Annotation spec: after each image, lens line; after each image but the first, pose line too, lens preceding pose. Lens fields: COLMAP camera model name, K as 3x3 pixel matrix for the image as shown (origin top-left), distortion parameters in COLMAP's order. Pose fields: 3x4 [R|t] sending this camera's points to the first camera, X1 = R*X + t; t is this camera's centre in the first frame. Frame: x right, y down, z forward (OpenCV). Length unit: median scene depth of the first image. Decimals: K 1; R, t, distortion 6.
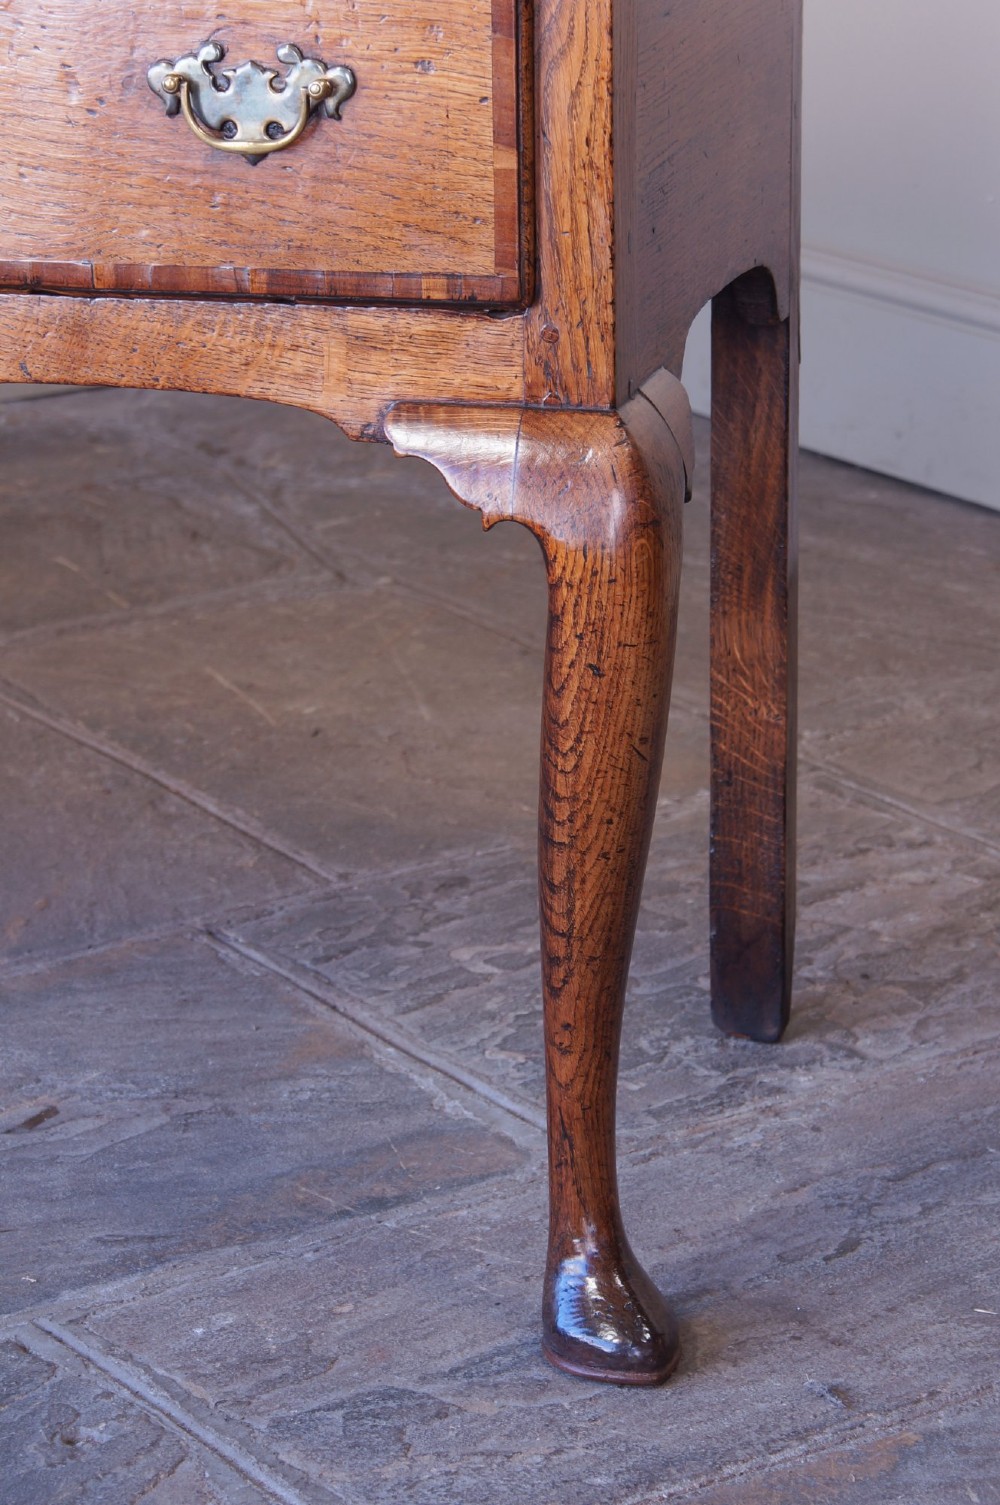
lens RADIAL K [[4202.0, 0, 501.0], [0, 4202.0, 748.9], [0, 0, 1]] dist [0.091478, 0.139575]
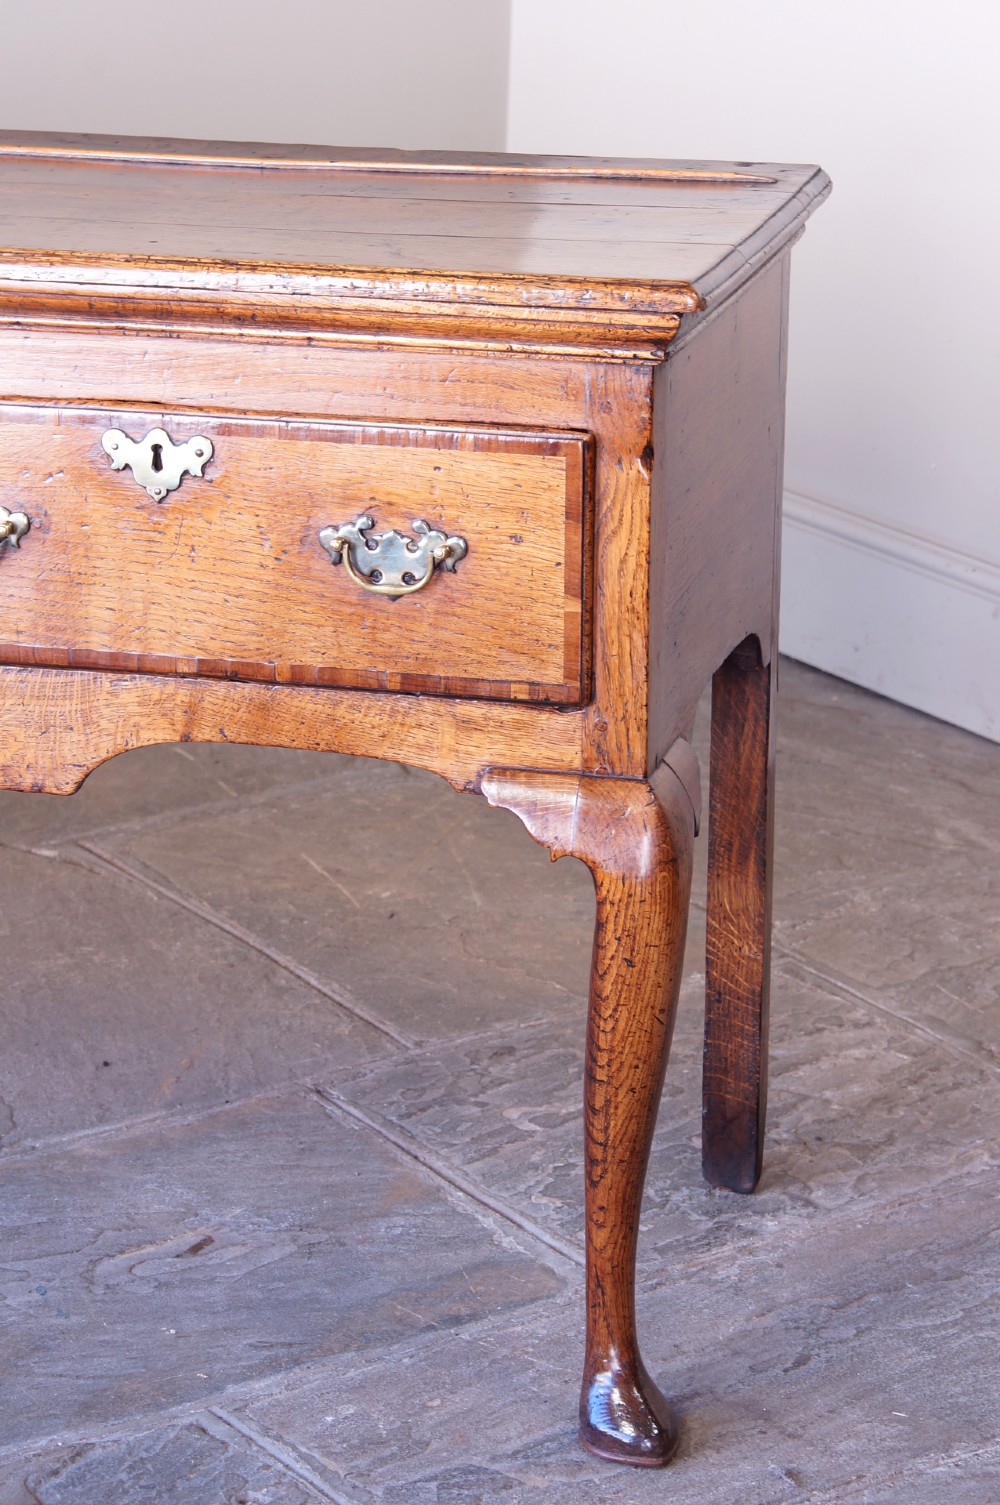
lens RADIAL K [[4086.6, 0, 500.2], [0, 4086.6, 750.2], [0, 0, 1]] dist [0.051060, 0.631276]
pose [[0.999821, 0.018106, 0.005468, -0.024600], [-0.018148, 0.999805, 0.007811, -0.083487], [-0.005326, -0.007908, 0.999955, -0.307095]]
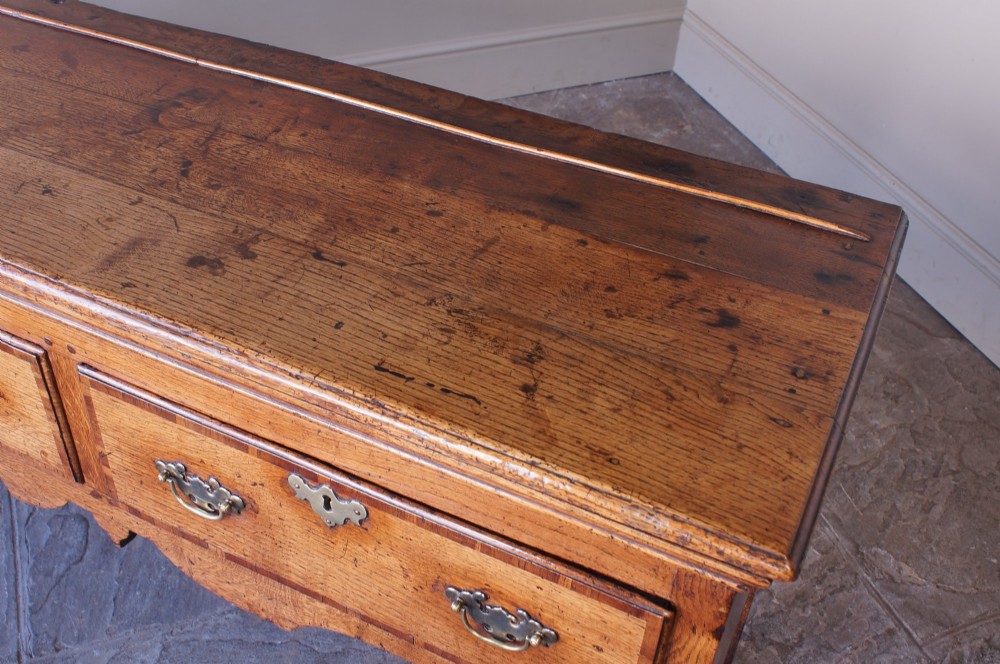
lens RADIAL K [[1035.6, 0, 495.1], [0, 1035.6, 329.4], [0, 0, 1]] dist [-0.084367, 0.018834]
pose [[0.977562, 0.169399, -0.125205, -0.023632], [-0.108544, 0.914482, 0.389796, -0.357645], [0.180529, -0.367459, 0.912350, 0.543352]]
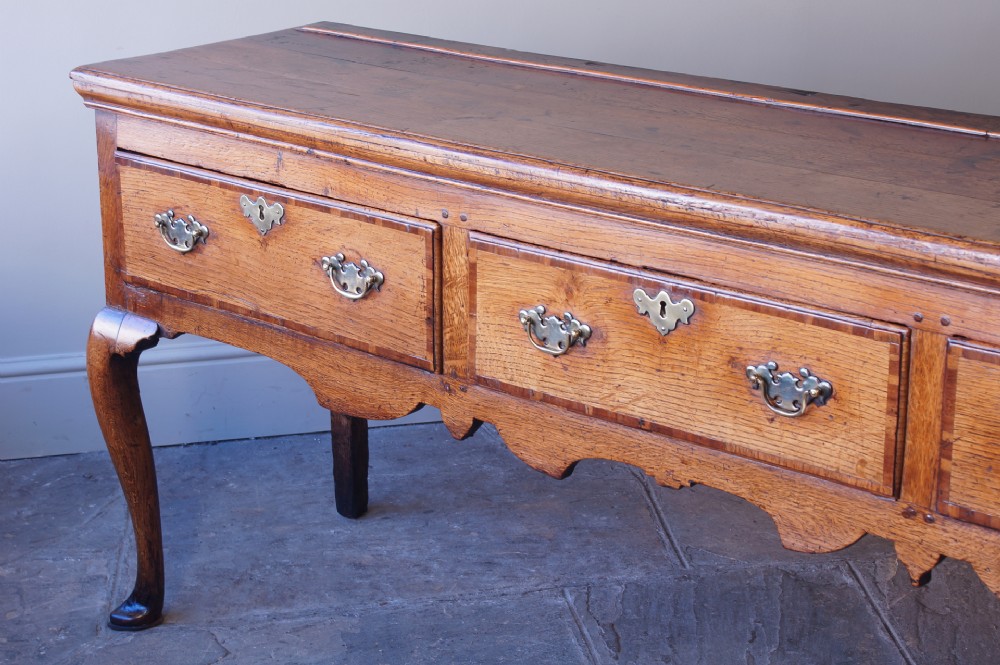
lens RADIAL K [[1953.7, 0, 503.6], [0, 1953.7, 333.5], [0, 0, 1]] dist [-0.014345, 0.078587]
pose [[0.905866, 0.138267, -0.400362, -0.073780], [-0.117030, 0.990127, 0.077151, -0.216190], [0.407076, -0.023034, 0.913104, 0.069152]]
